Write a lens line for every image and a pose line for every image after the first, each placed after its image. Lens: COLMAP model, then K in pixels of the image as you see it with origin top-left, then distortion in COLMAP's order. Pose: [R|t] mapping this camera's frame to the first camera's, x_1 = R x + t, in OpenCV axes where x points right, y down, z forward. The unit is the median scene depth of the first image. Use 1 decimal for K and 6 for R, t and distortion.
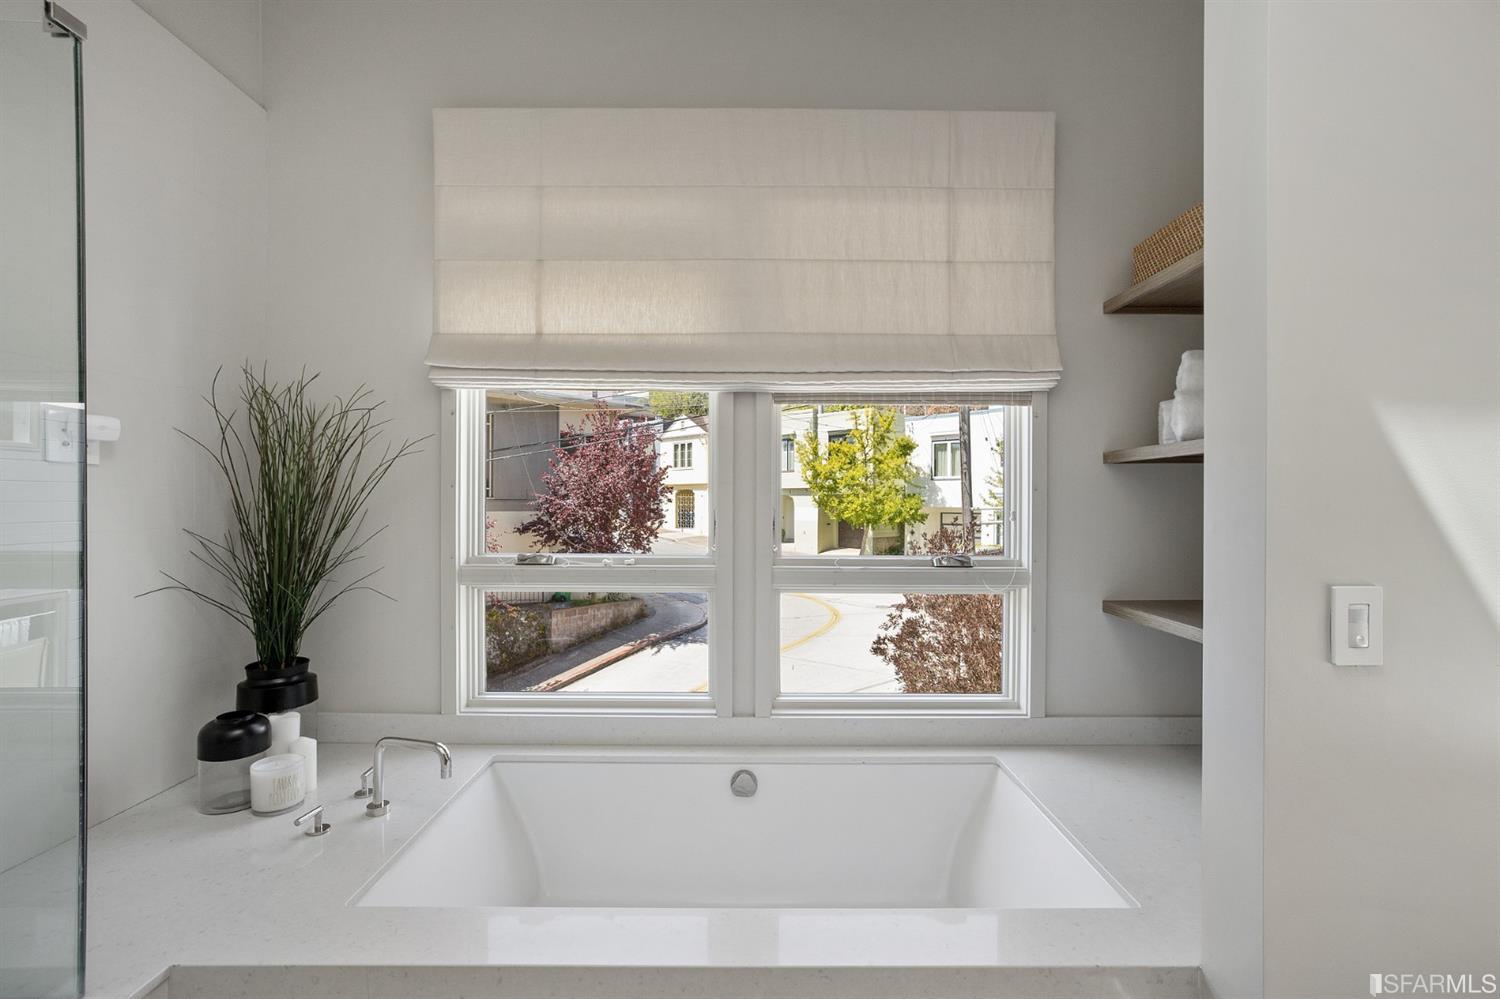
lens RADIAL K [[687.3, 0, 750.1], [0, 687.3, 504.1], [0, 0, 1]] dist [-0.036040, 0.023284]
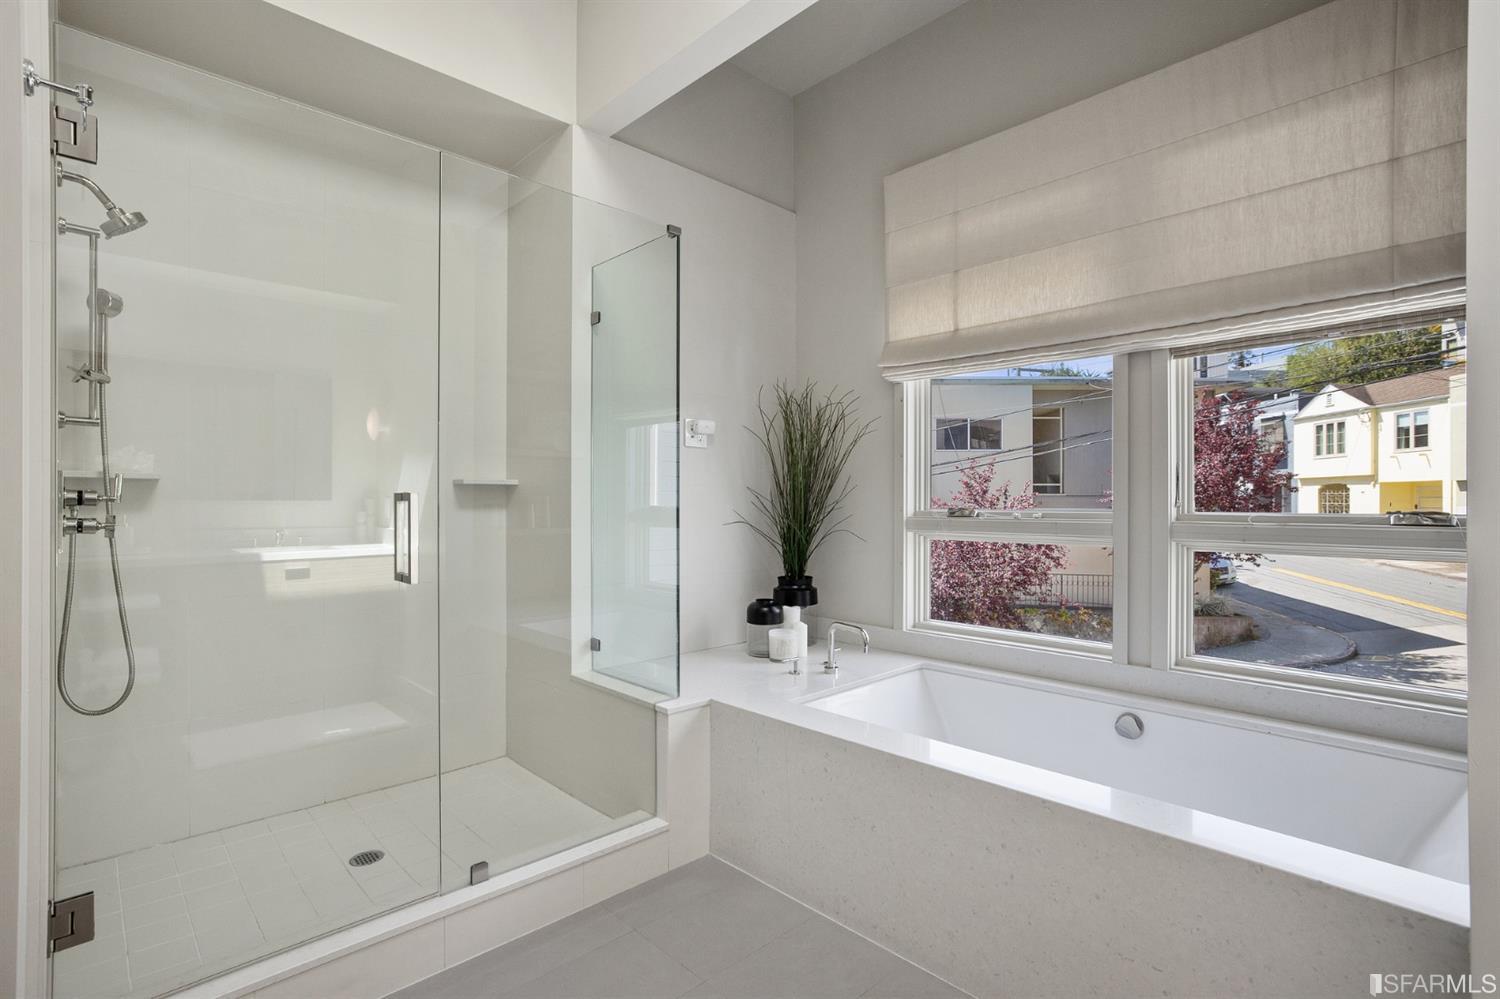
lens RADIAL K [[724.7, 0, 750.0], [0, 724.7, 499.5], [0, 0, 1]] dist [0.000204, 0.000707]
pose [[0.692790, -0.004748, -0.721124, 0.384601], [-0.004045, 0.999937, -0.010470, 0.075974], [0.721128, 0.010171, 0.692727, -0.186234]]
